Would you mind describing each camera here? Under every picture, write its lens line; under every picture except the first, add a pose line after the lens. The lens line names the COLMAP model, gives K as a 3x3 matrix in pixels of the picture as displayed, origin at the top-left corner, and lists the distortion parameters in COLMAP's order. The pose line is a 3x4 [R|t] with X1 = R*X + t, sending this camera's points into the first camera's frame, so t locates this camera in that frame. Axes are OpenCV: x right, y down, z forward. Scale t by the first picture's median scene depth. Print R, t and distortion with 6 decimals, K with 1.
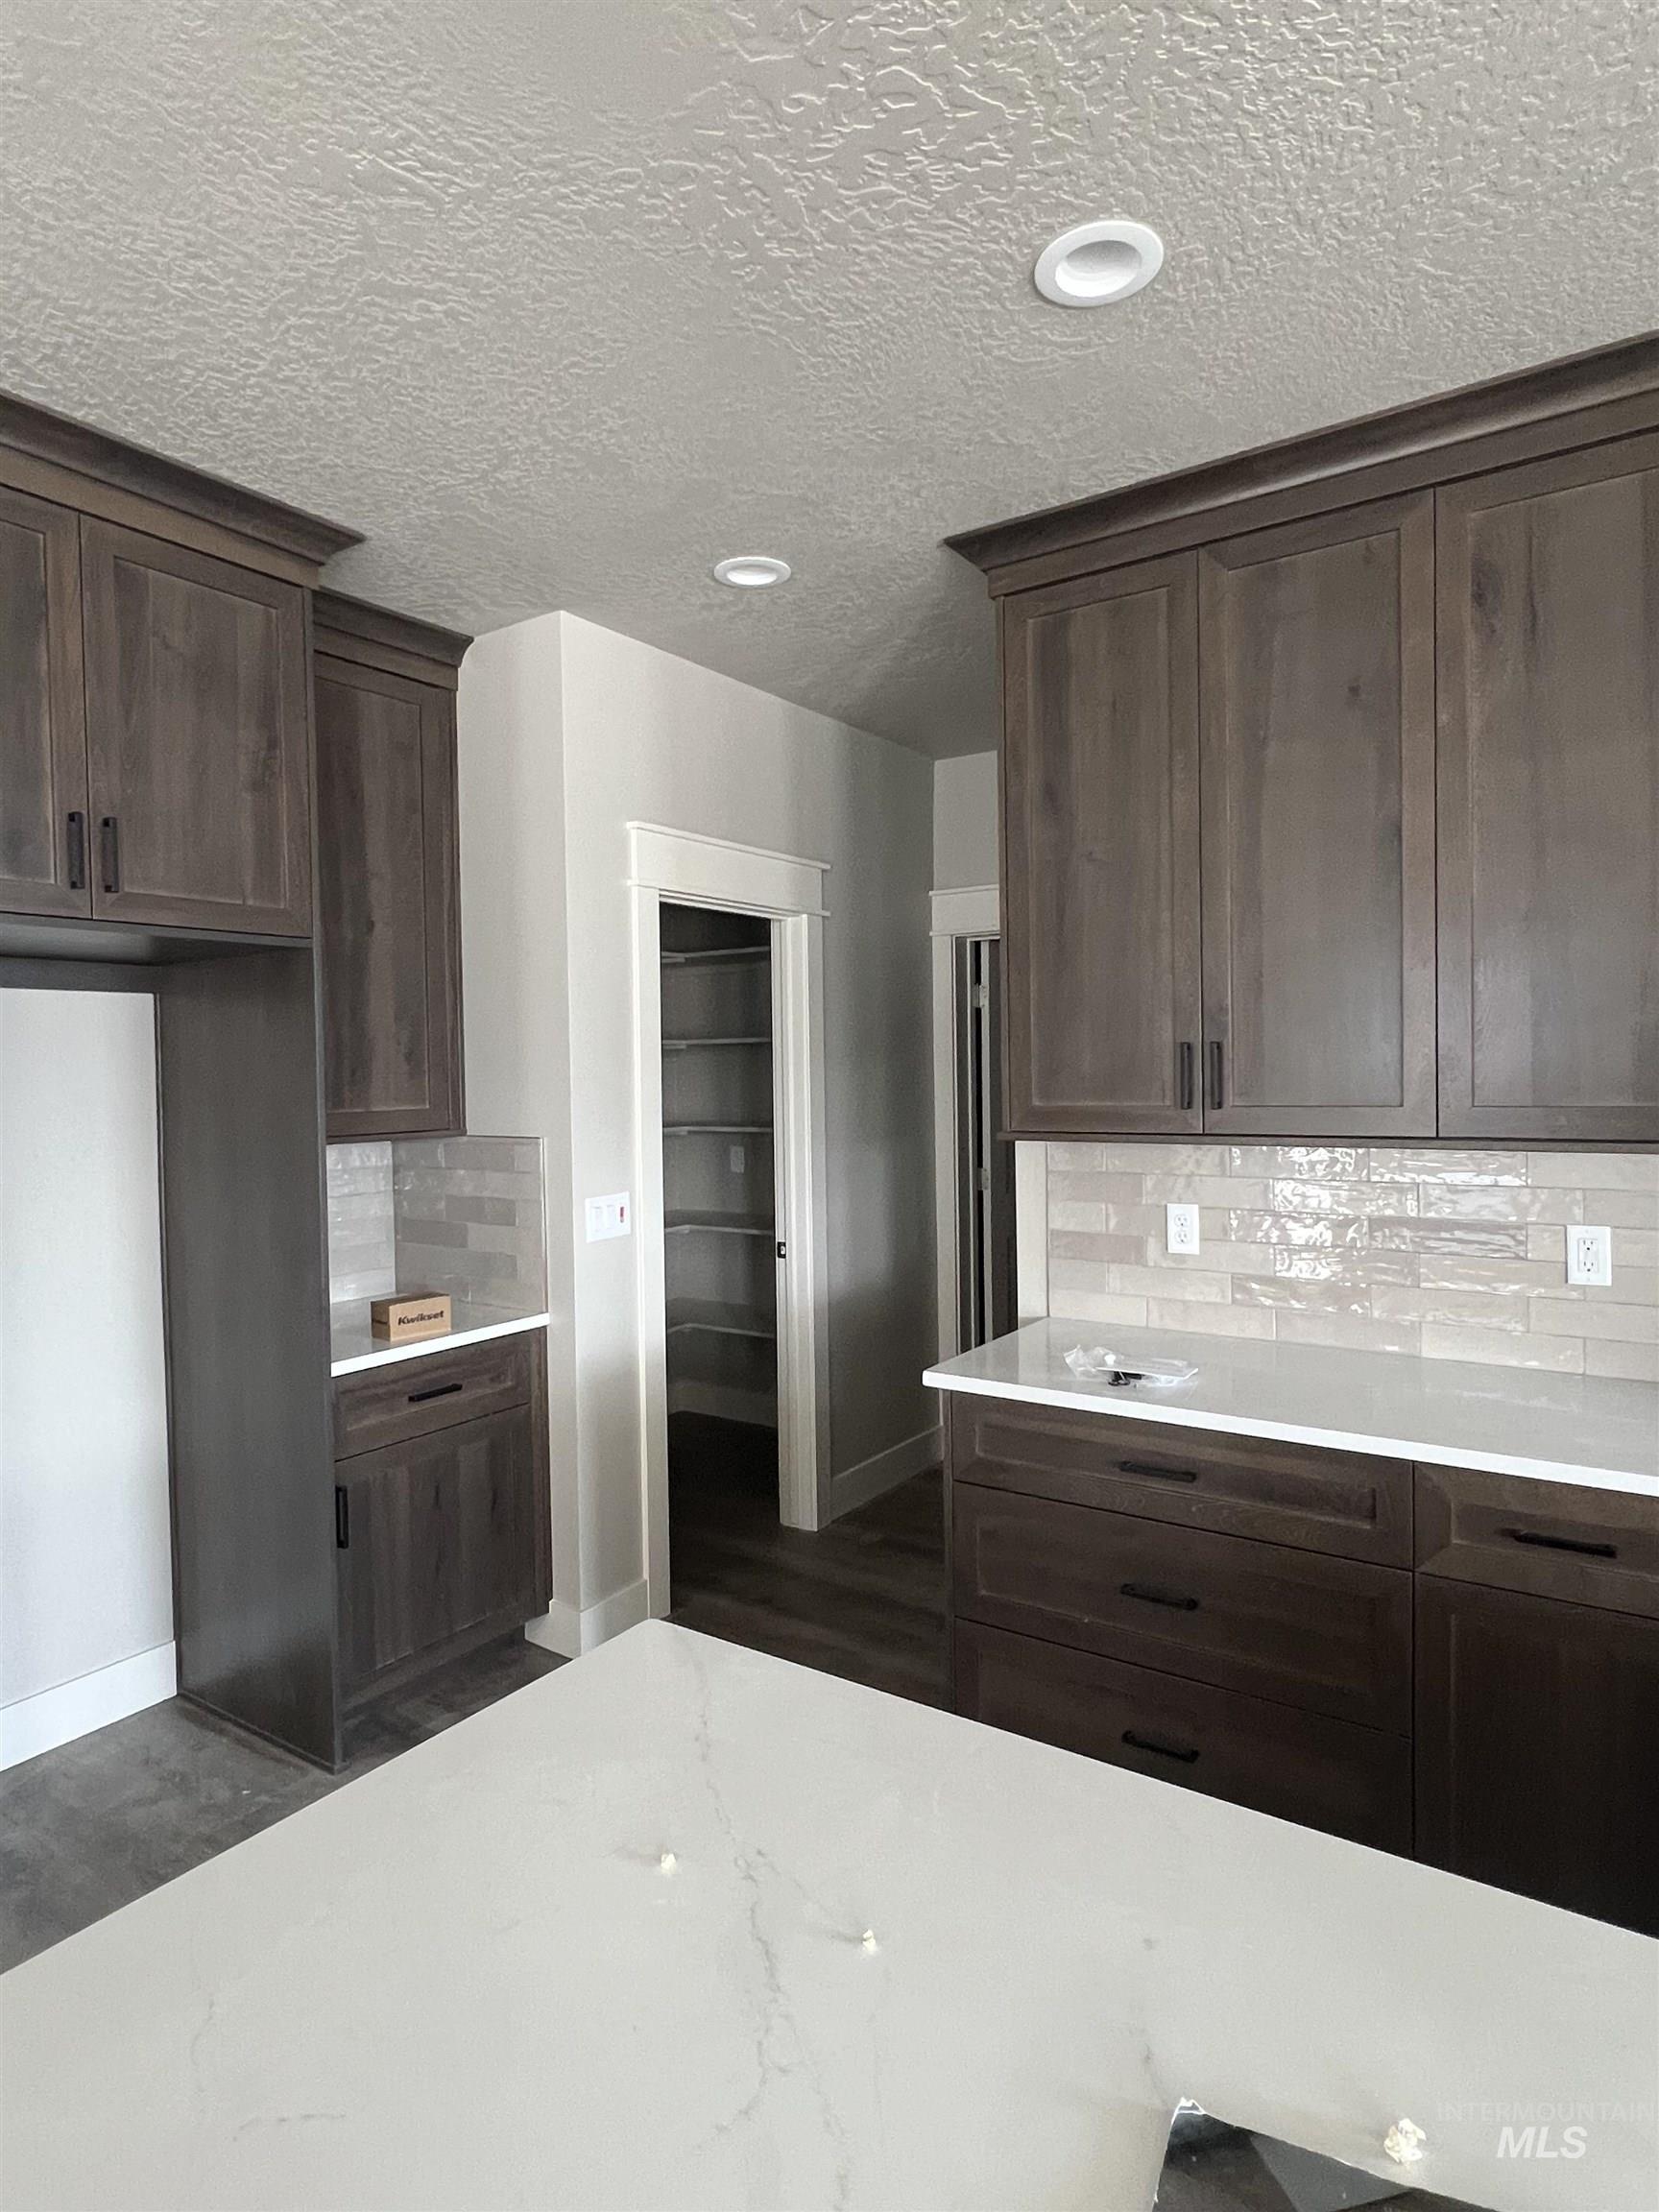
lens RADIAL K [[1219.0, 0, 829.5], [0, 1219.0, 1106.0], [0, 0, 1]] dist [-0.004018, -0.000614]
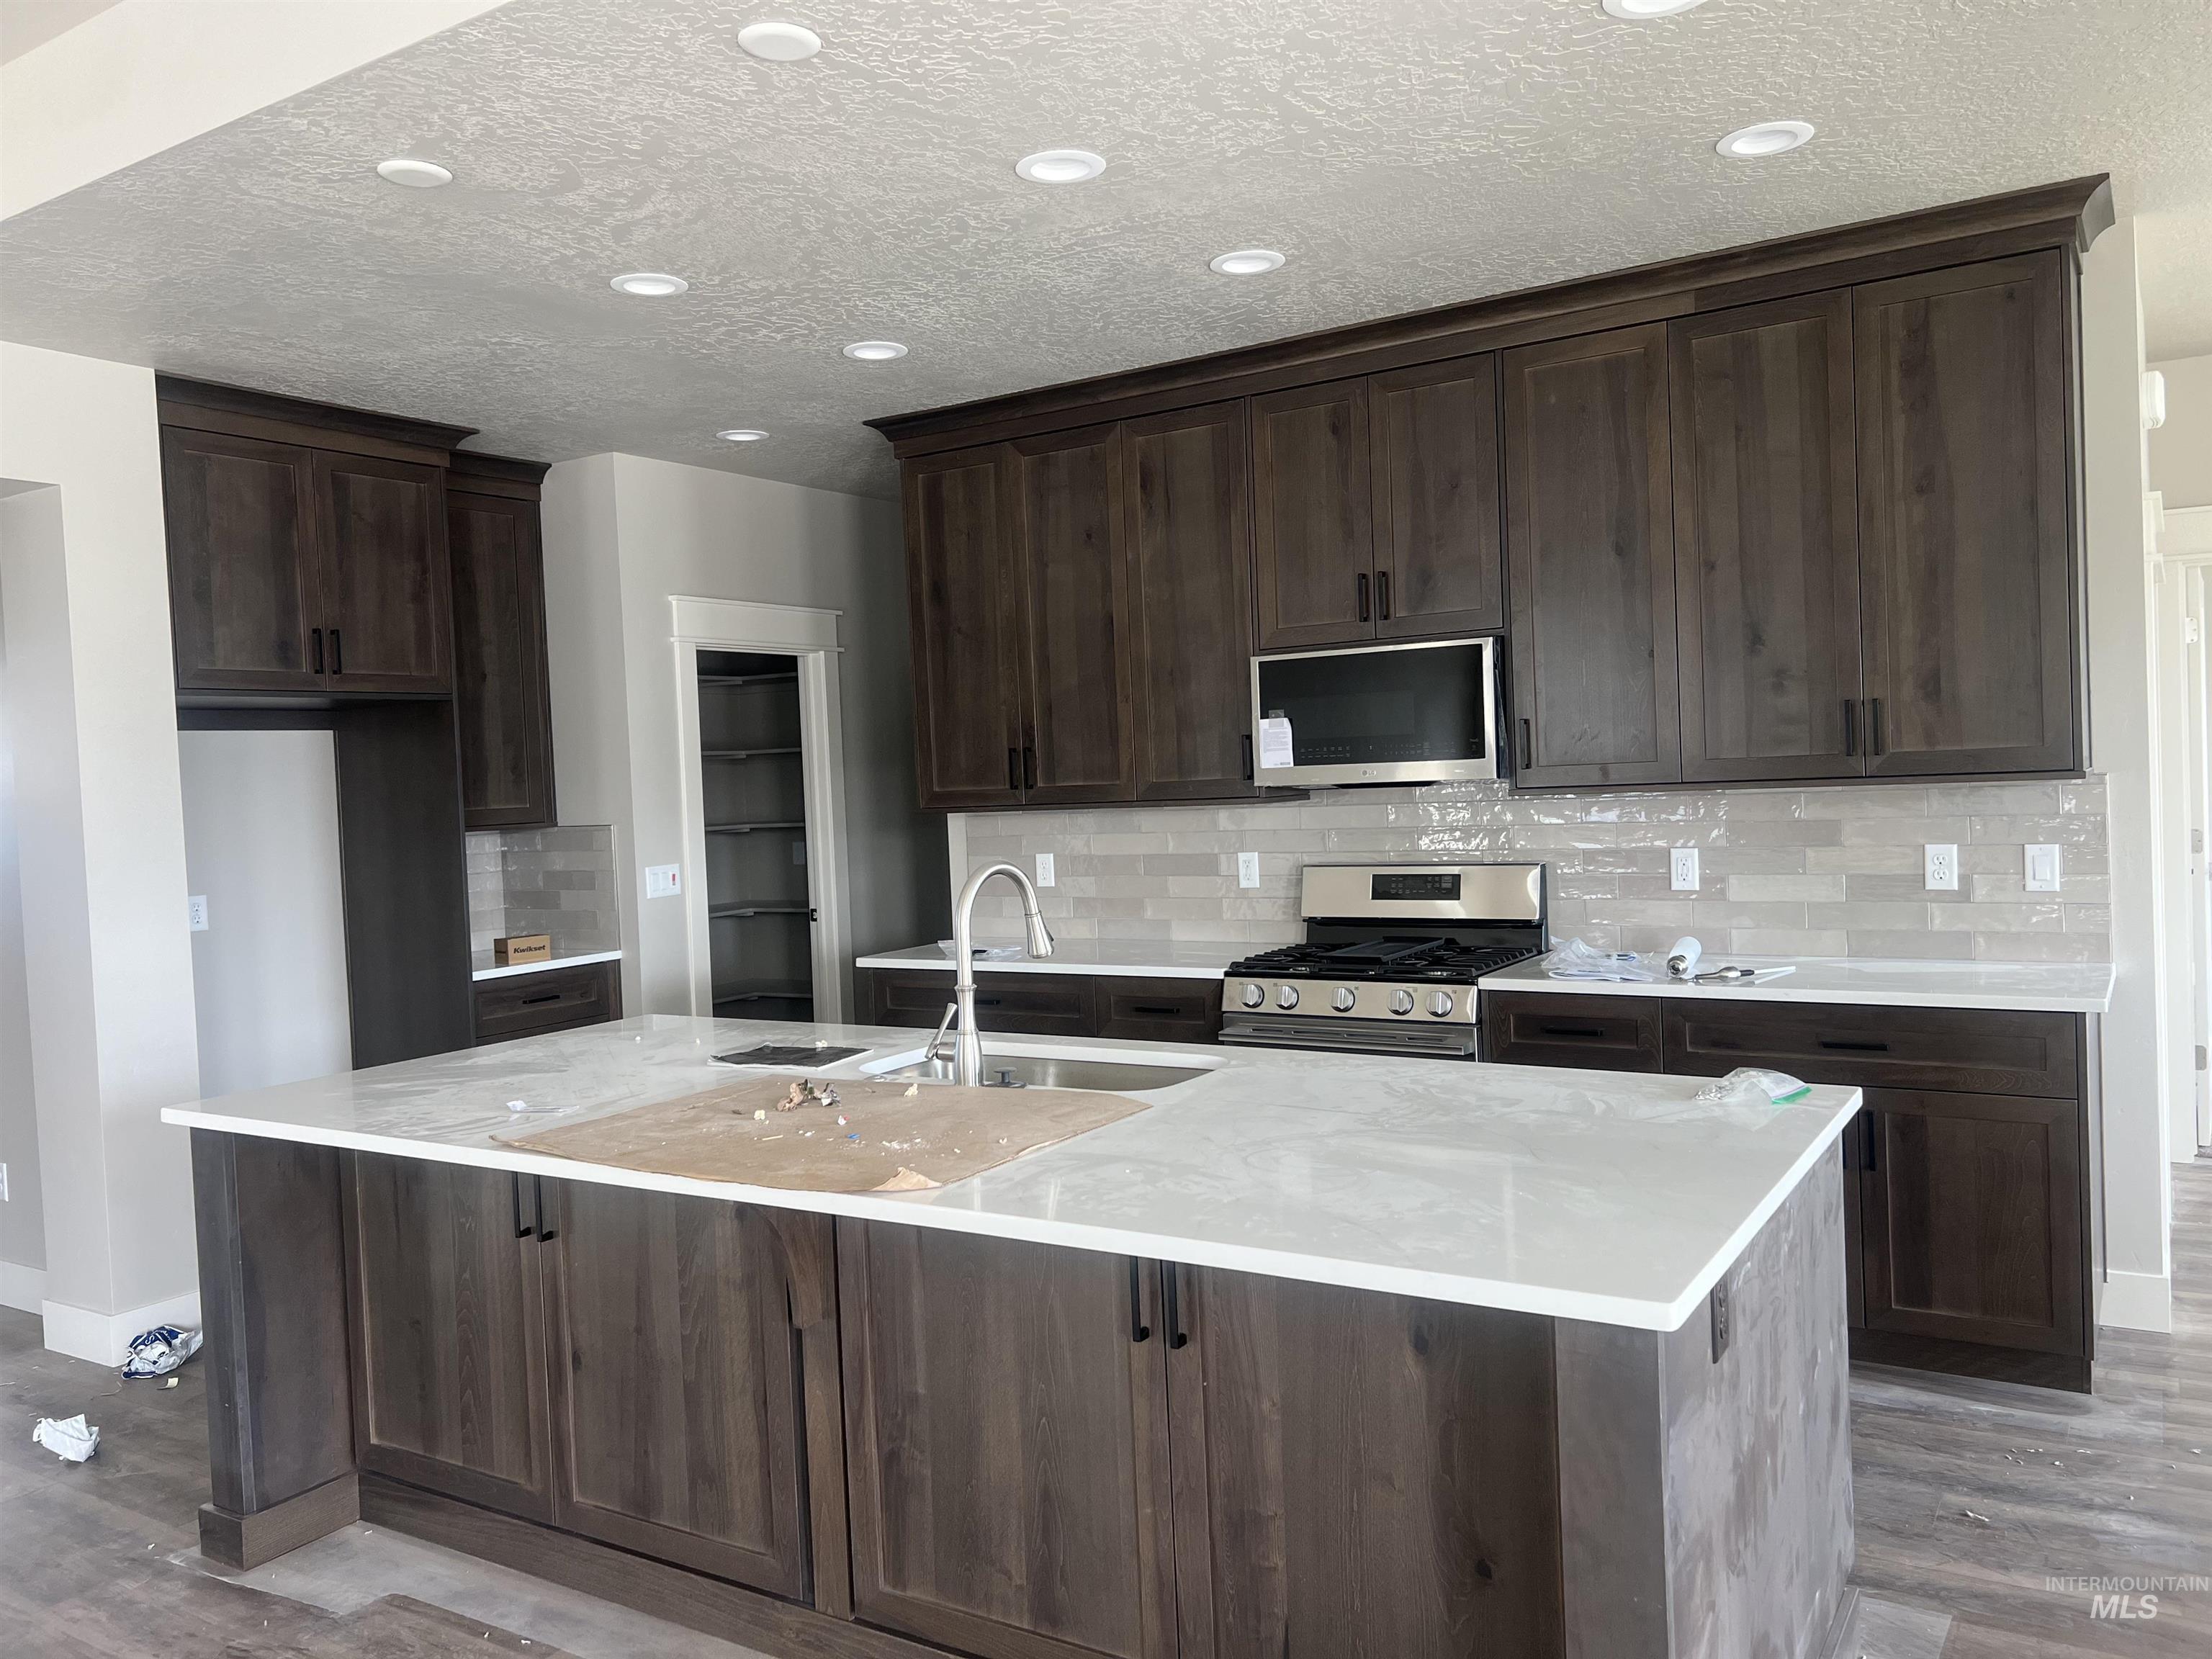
lens RADIAL K [[1629.2, 0, 1106.0], [0, 1629.2, 829.5], [0, 0, 1]] dist [0.043624, -0.045964]
pose [[0.998908, -0.027269, 0.037935, 0.288325], [0.027194, 0.999627, 0.002495, 0.046633], [-0.037989, -0.001461, 0.999277, -1.002842]]
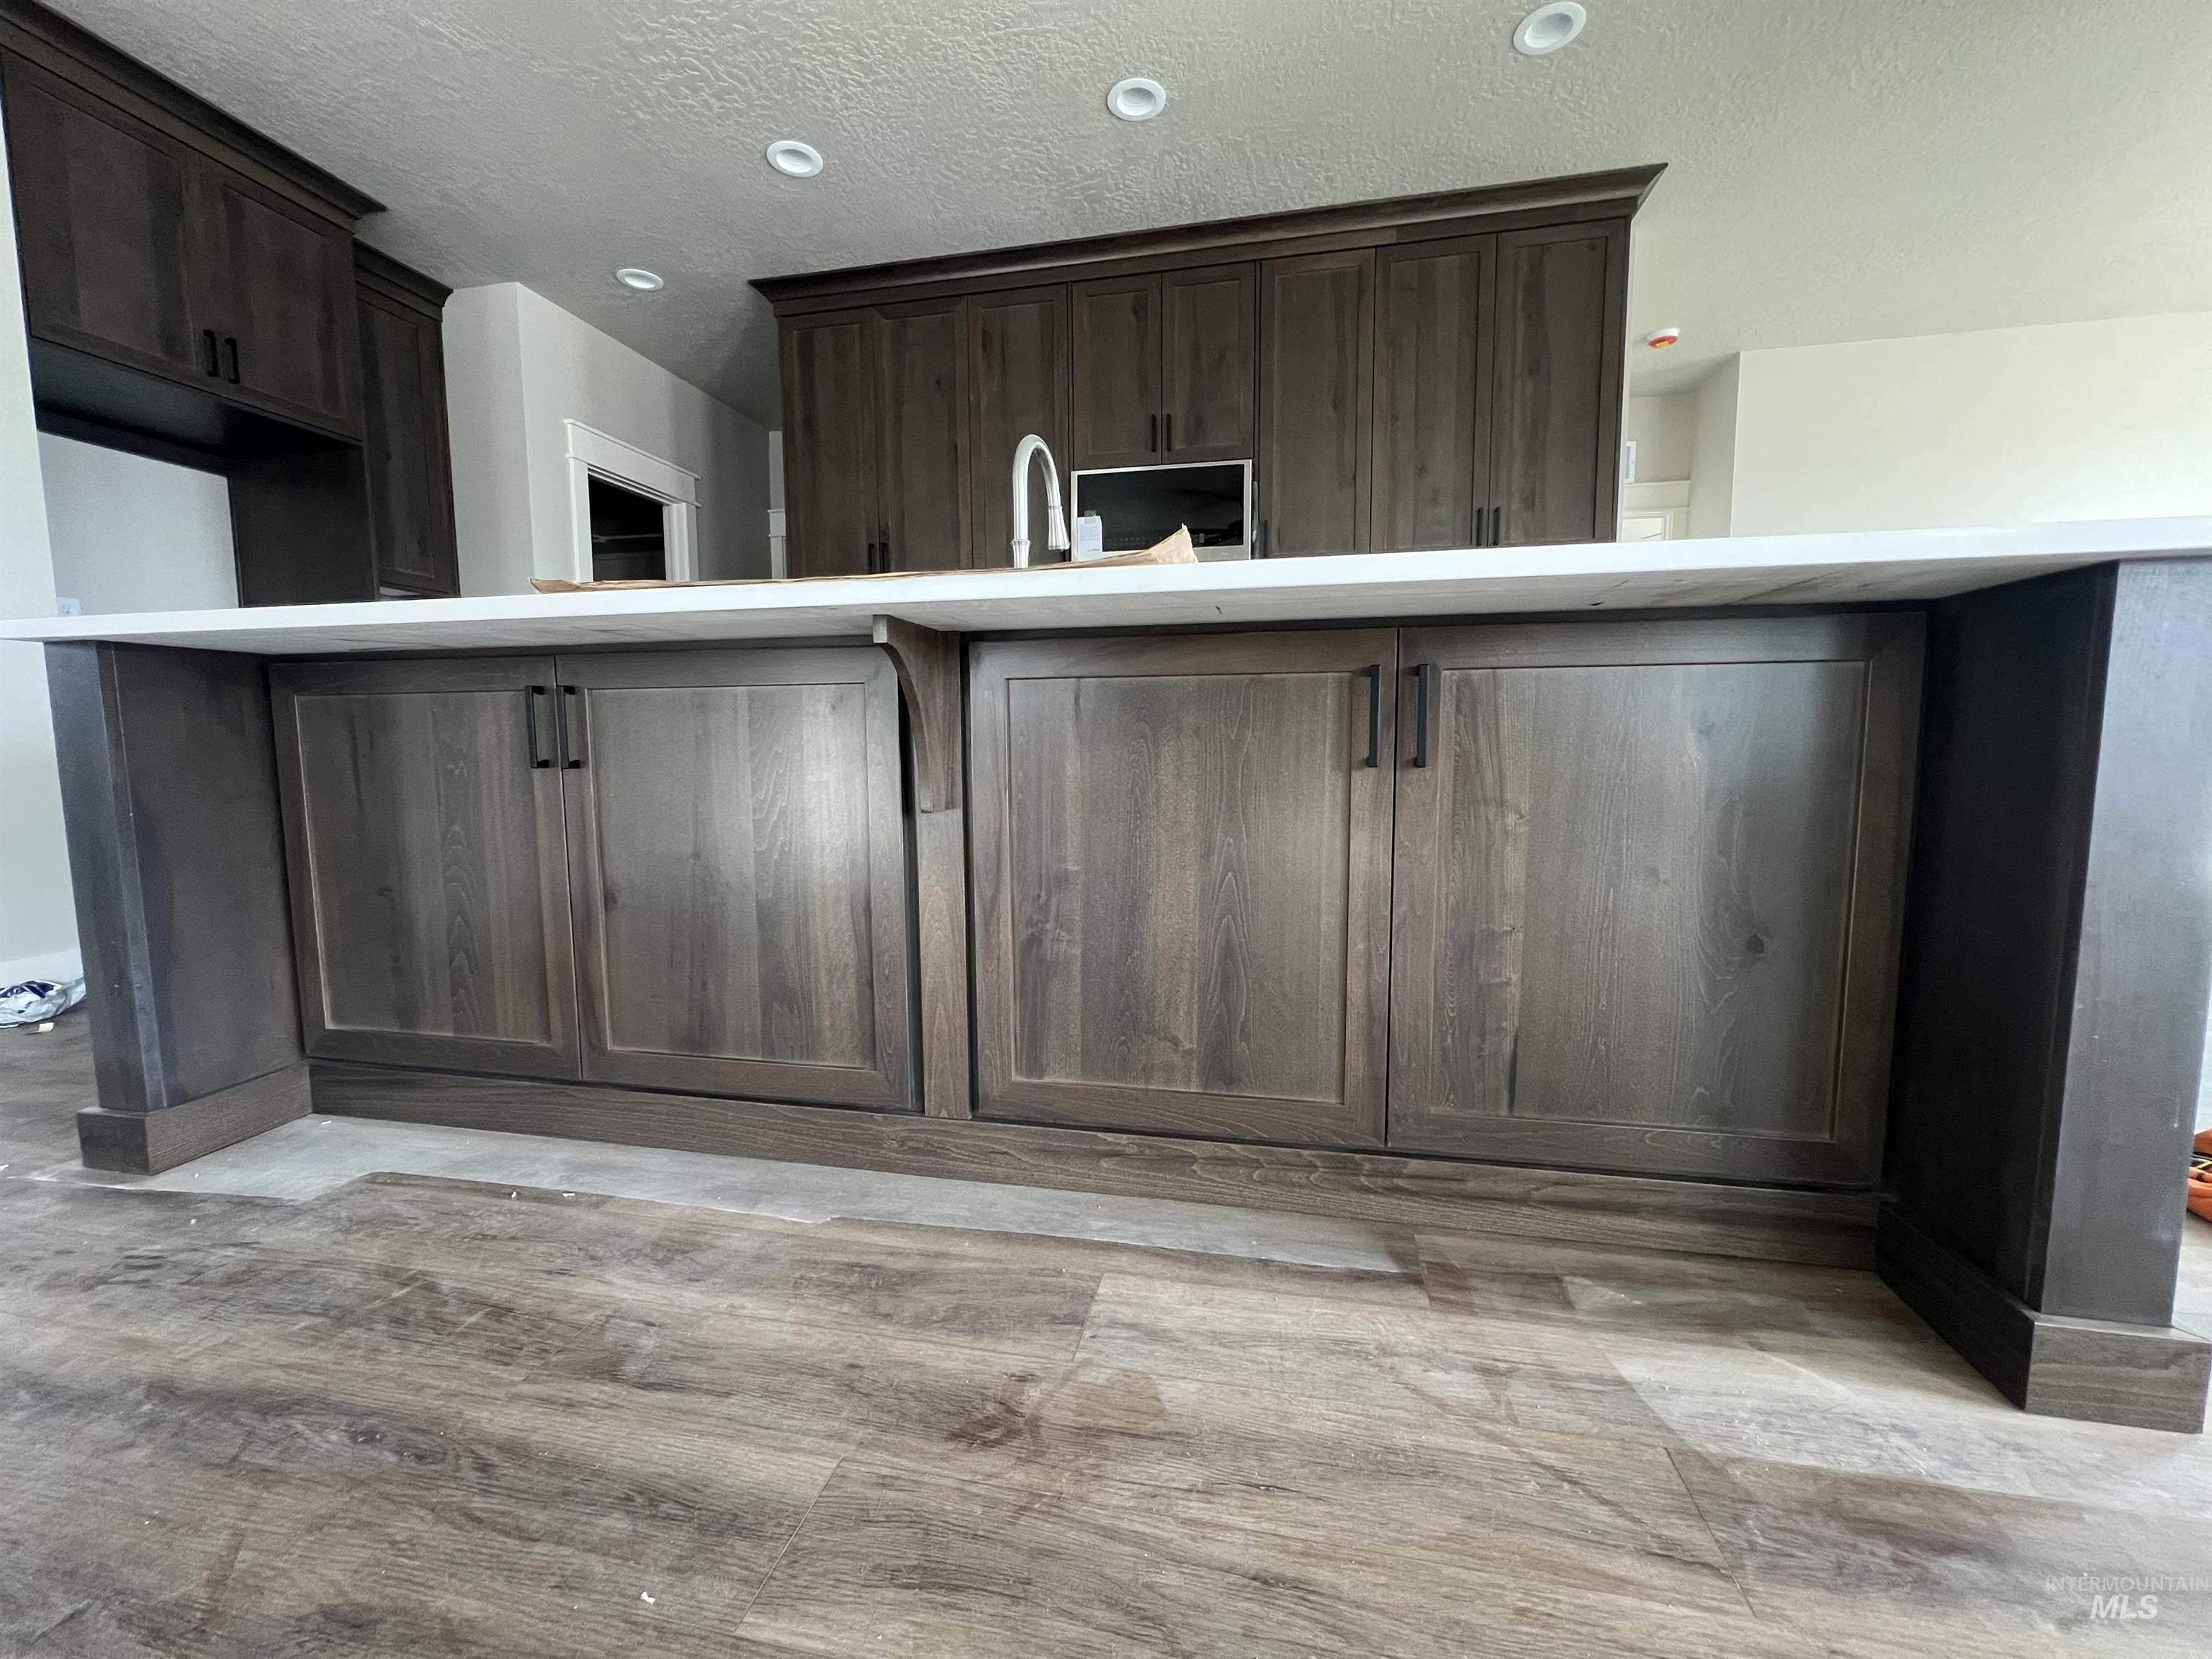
lens RADIAL K [[875.2, 0, 1097.3], [0, 875.2, 822.2], [0, 0, 1]] dist [-0.001363, -0.000203]
pose [[0.924781, -0.025718, 0.379630, 0.053123], [0.002440, 0.998093, 0.061672, 0.300921], [-0.380493, -0.056107, 0.923080, -0.529235]]
